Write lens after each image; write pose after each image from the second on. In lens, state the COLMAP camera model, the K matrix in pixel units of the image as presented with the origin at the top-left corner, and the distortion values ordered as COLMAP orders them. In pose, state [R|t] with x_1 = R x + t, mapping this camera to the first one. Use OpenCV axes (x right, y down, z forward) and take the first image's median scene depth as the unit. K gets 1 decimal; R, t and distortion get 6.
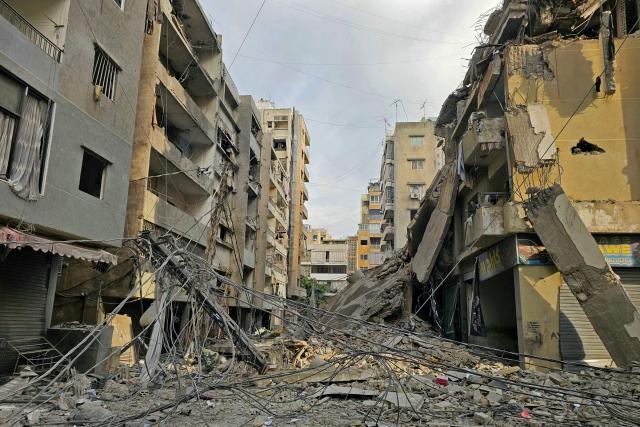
lens RADIAL K [[477.0, 0, 319.5], [0, 477.0, 235.1], [0, 0, 1]] dist [0.010072, -0.002339]
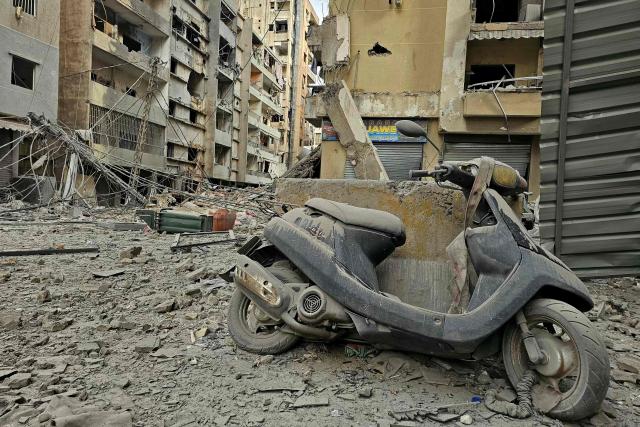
lens RADIAL K [[477.0, 0, 319.5], [0, 477.0, 235.1], [0, 0, 1]] dist [0.010072, -0.002339]
pose [[0.994711, 0.032732, -0.097358, 0.277646], [-0.008724, 0.971363, 0.237442, 0.000221], [0.102342, -0.235336, 0.966511, -0.211284]]
